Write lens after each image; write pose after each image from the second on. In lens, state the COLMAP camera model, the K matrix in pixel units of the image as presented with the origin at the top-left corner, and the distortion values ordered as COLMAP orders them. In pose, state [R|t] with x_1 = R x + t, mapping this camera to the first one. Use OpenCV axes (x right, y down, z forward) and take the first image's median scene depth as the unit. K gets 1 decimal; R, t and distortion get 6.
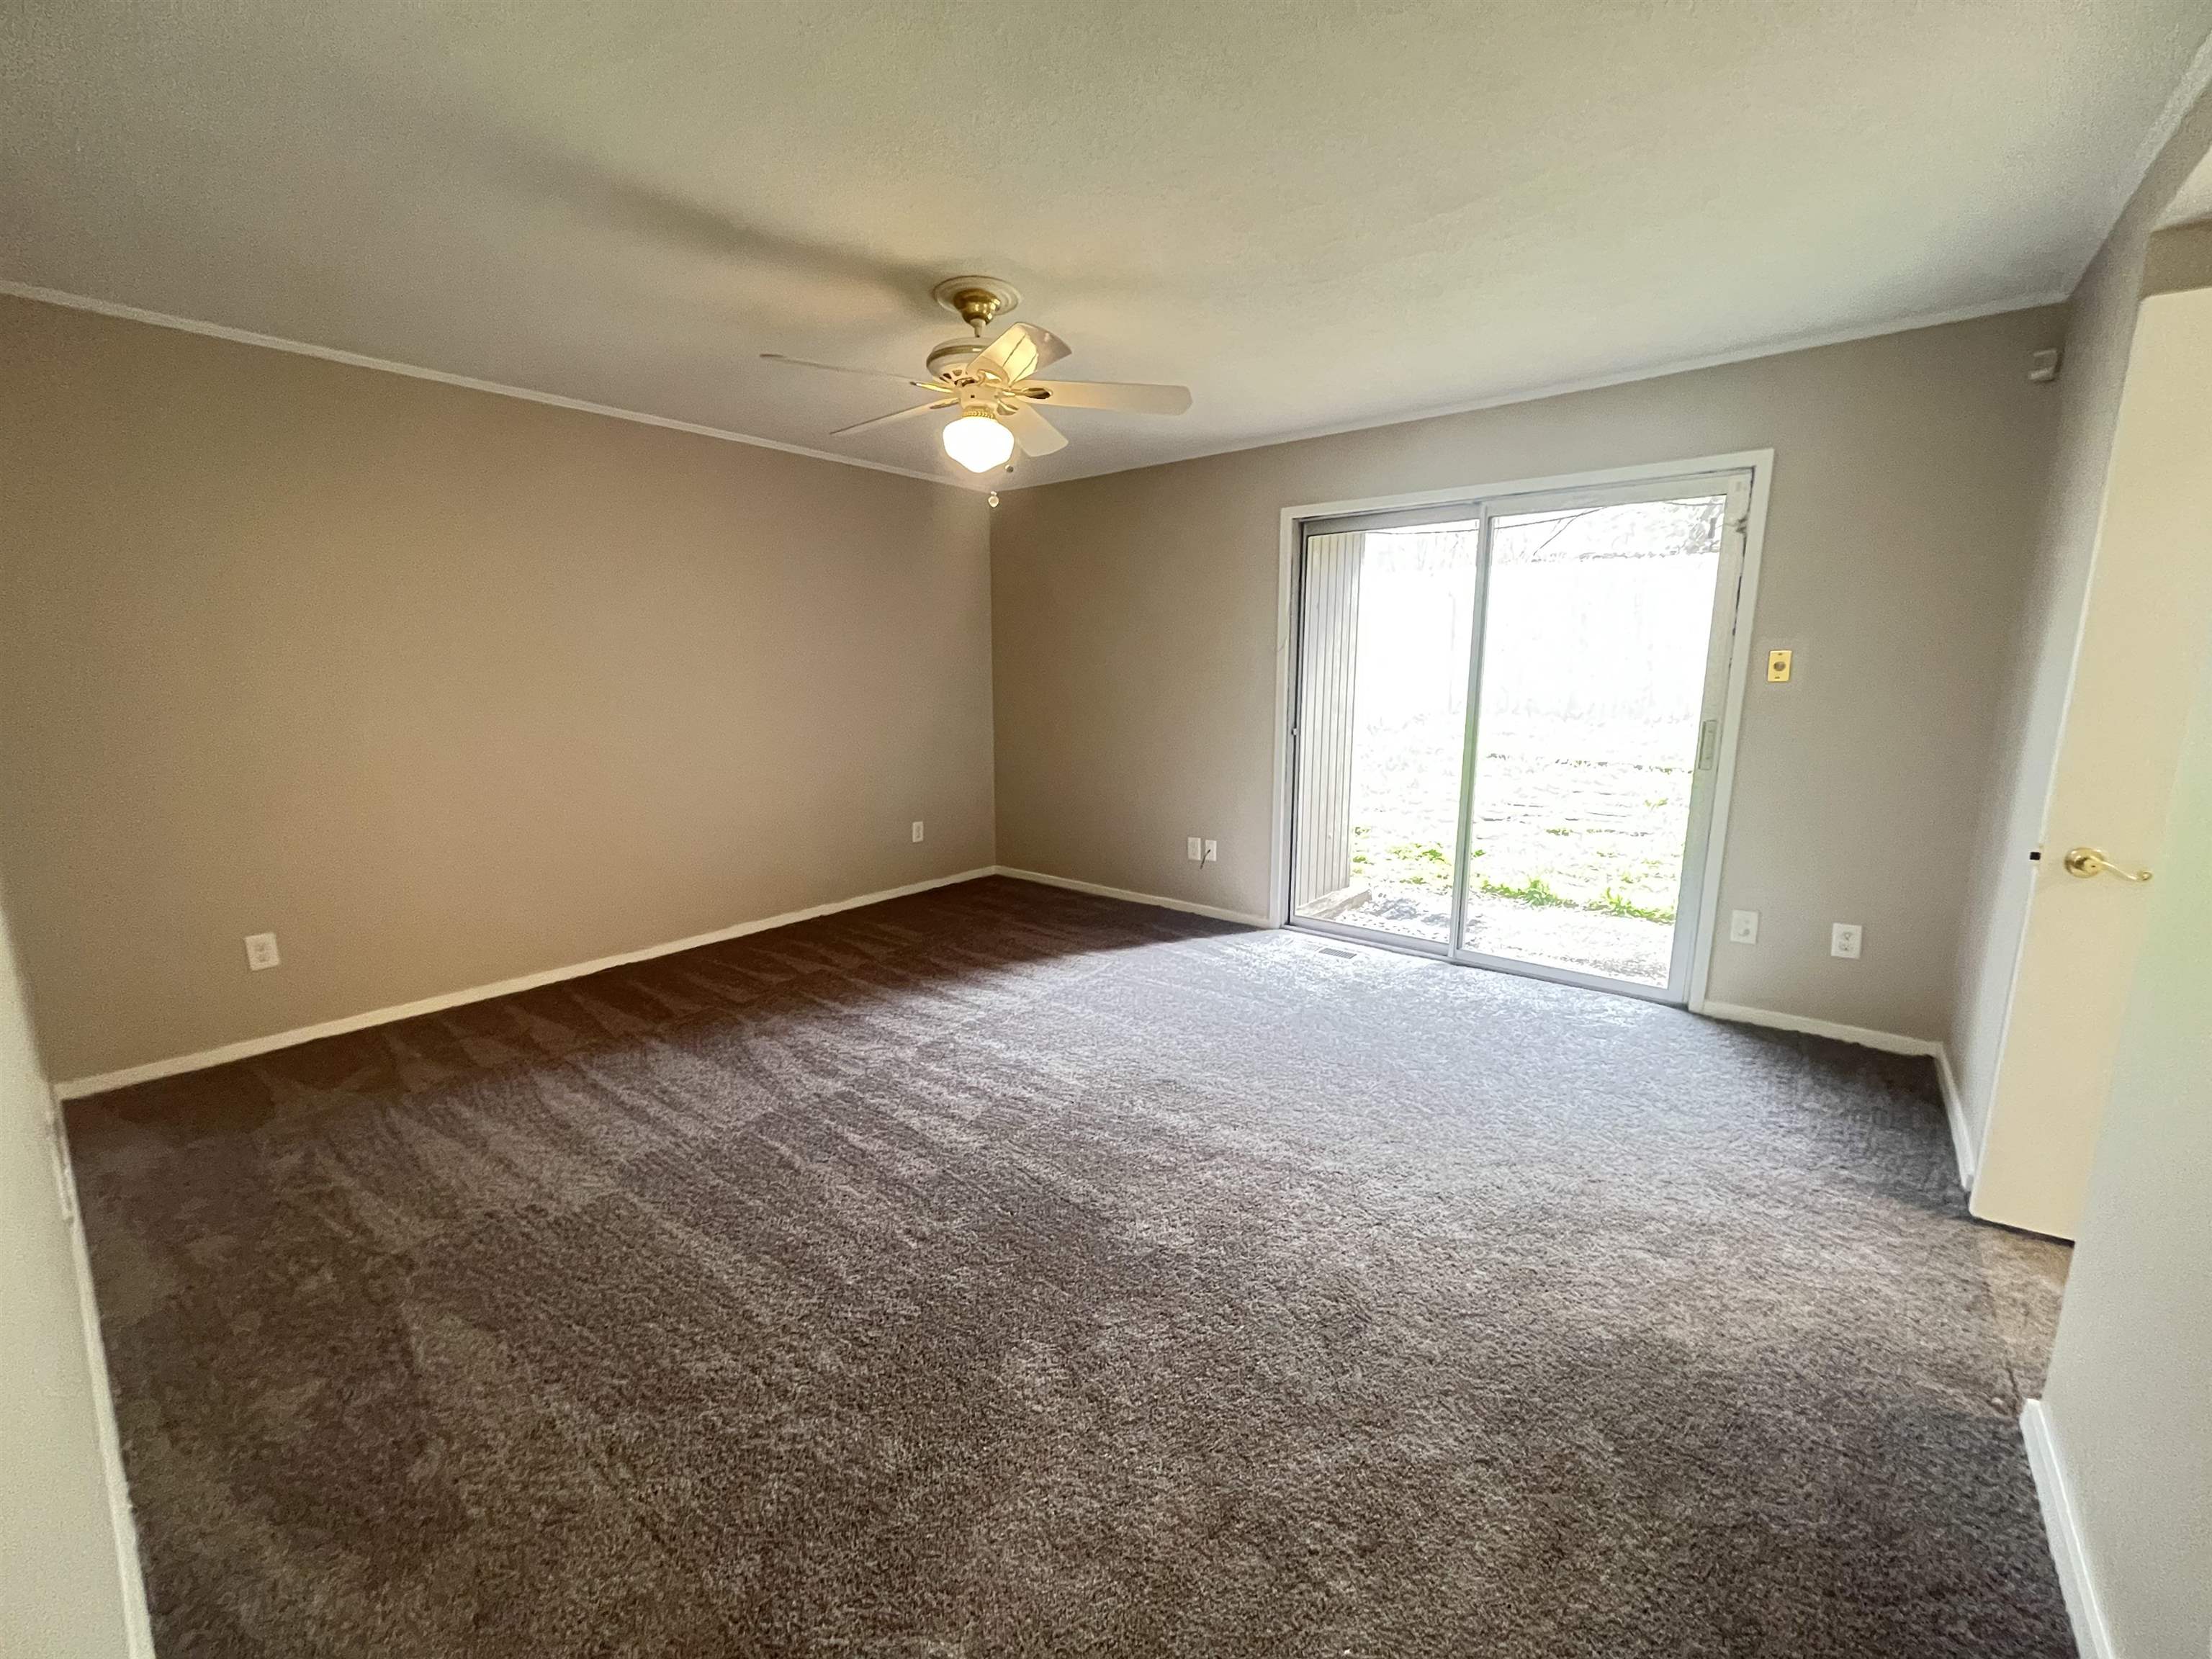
lens RADIAL K [[891.8, 0, 1101.9], [0, 891.8, 828.3], [0, 0, 1]] dist [-0.003495, -0.000146]
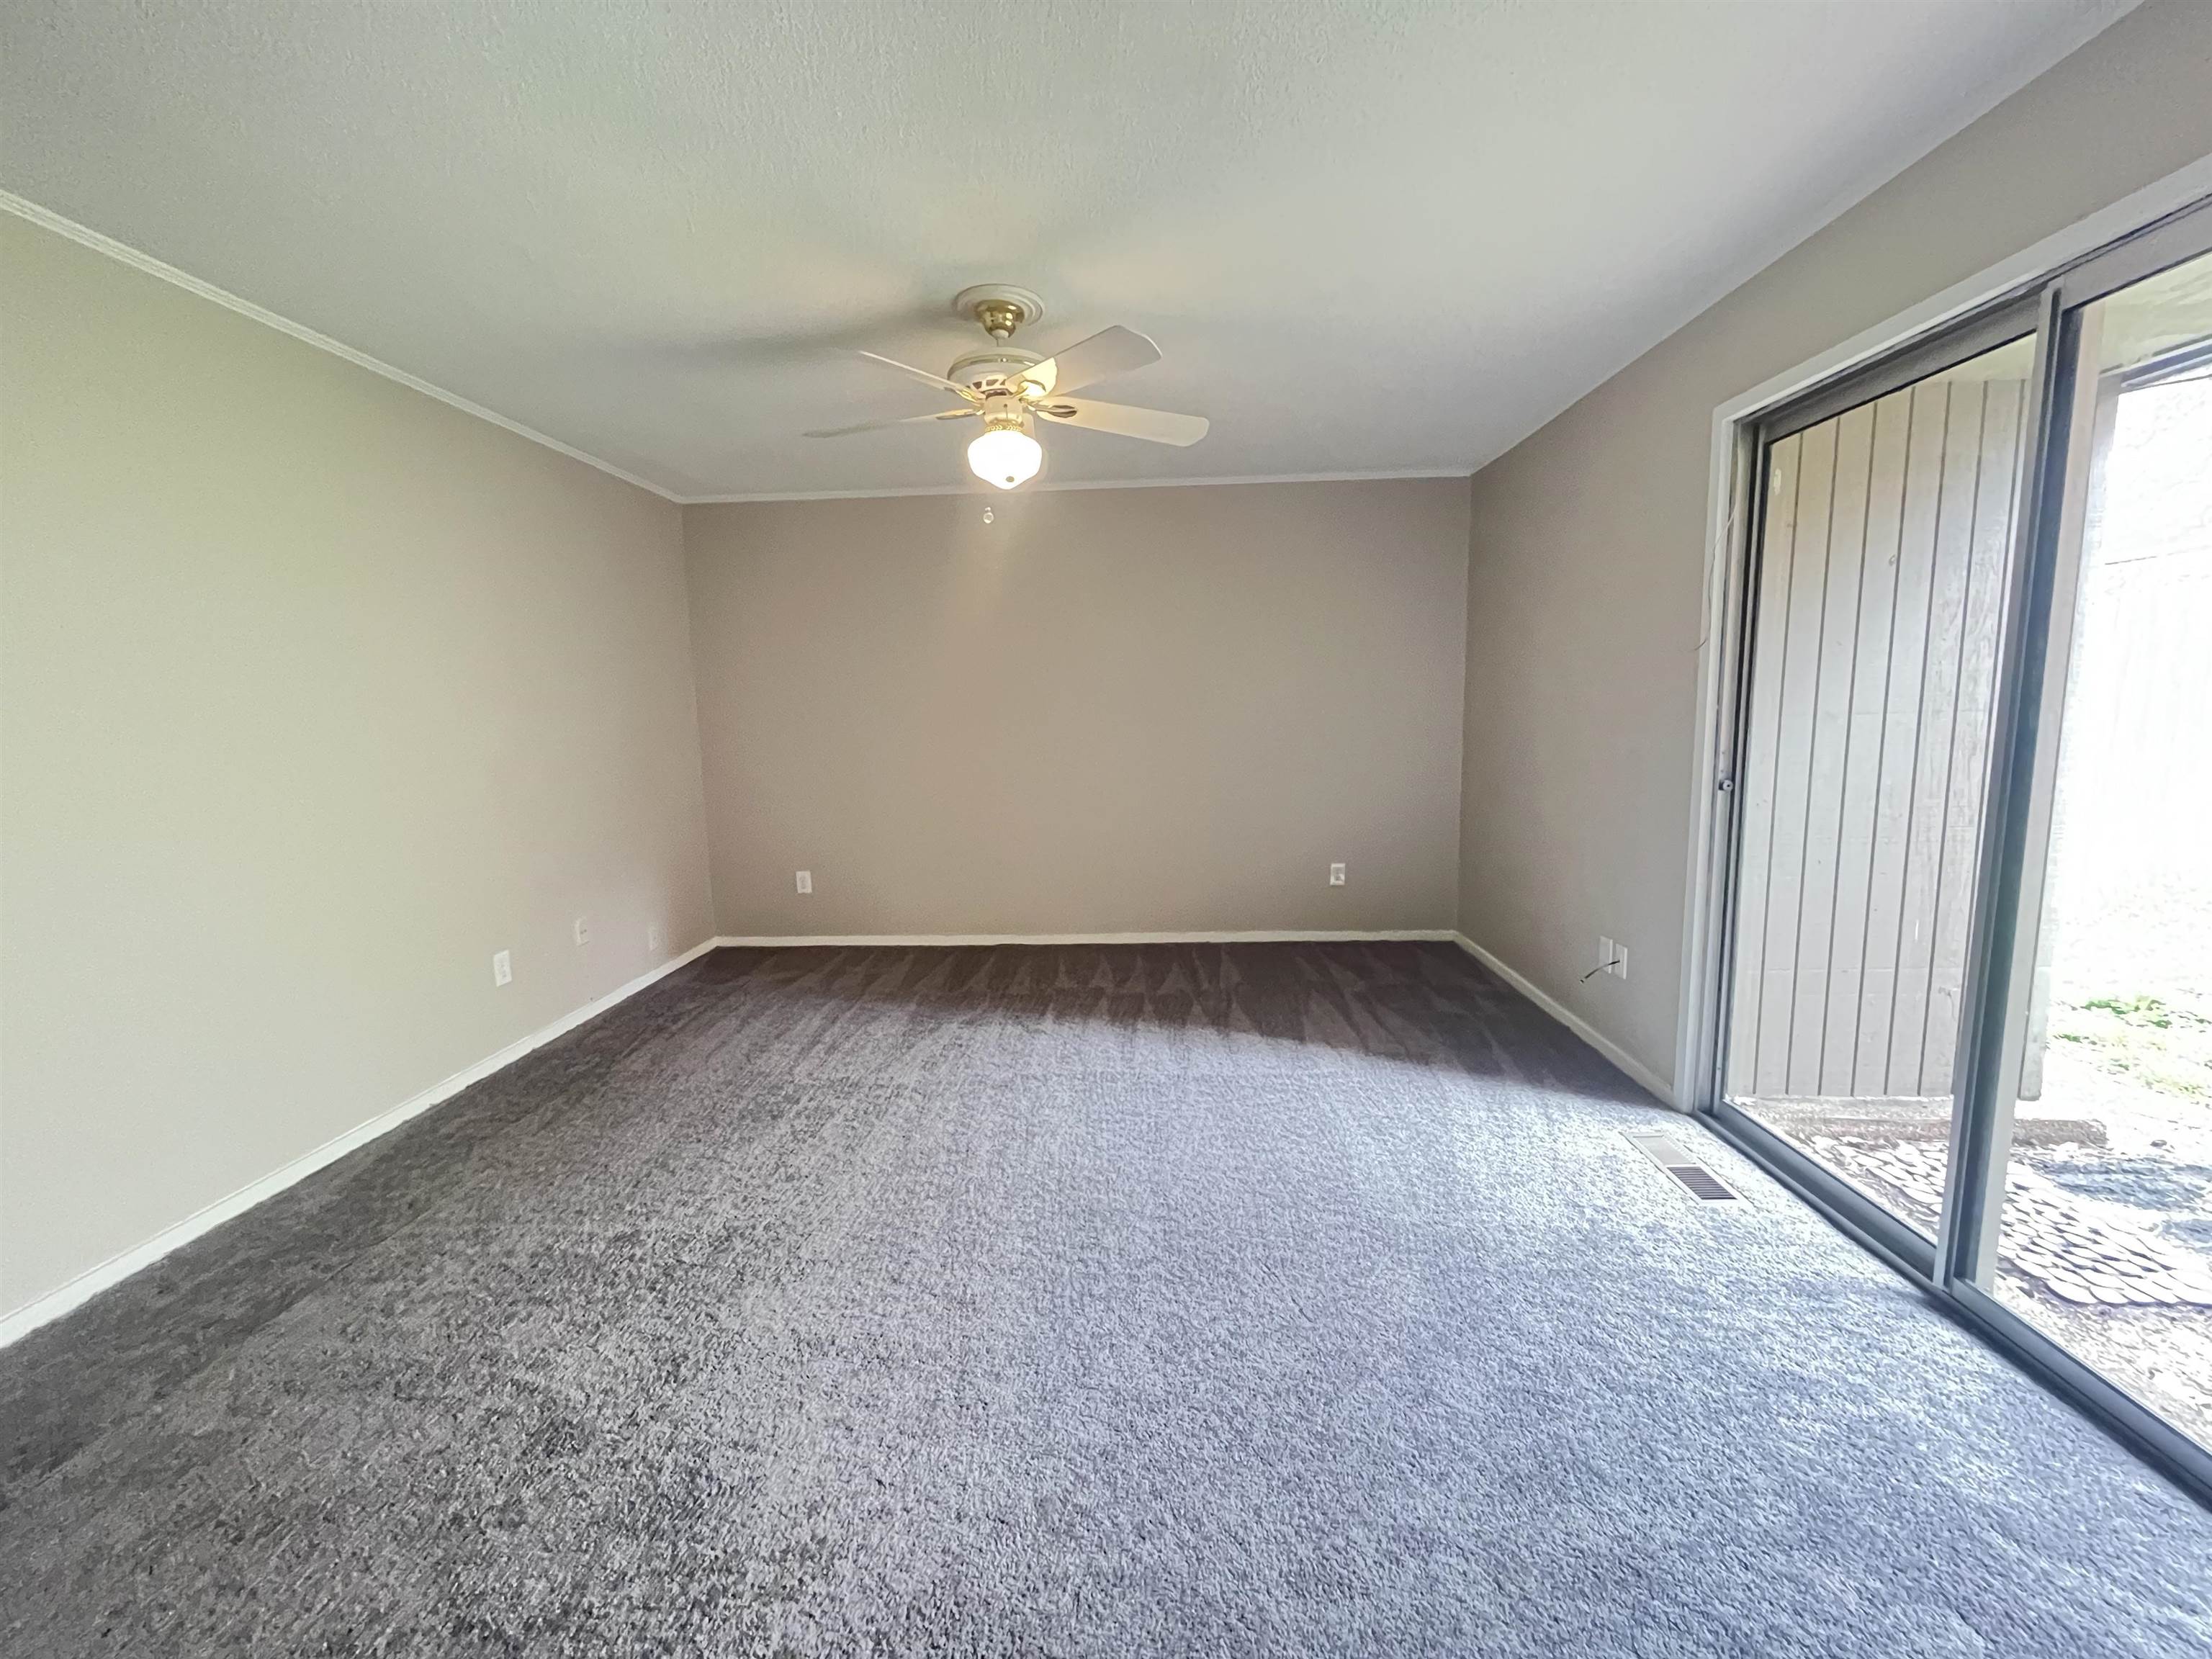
lens RADIAL K [[891.8, 0, 1101.9], [0, 891.8, 828.3], [0, 0, 1]] dist [-0.003495, -0.000146]
pose [[0.592464, 0.098019, -0.799612, 0.525078], [-0.121458, 0.992093, 0.031621, -0.059431], [0.796389, 0.078385, 0.599684, 0.392207]]
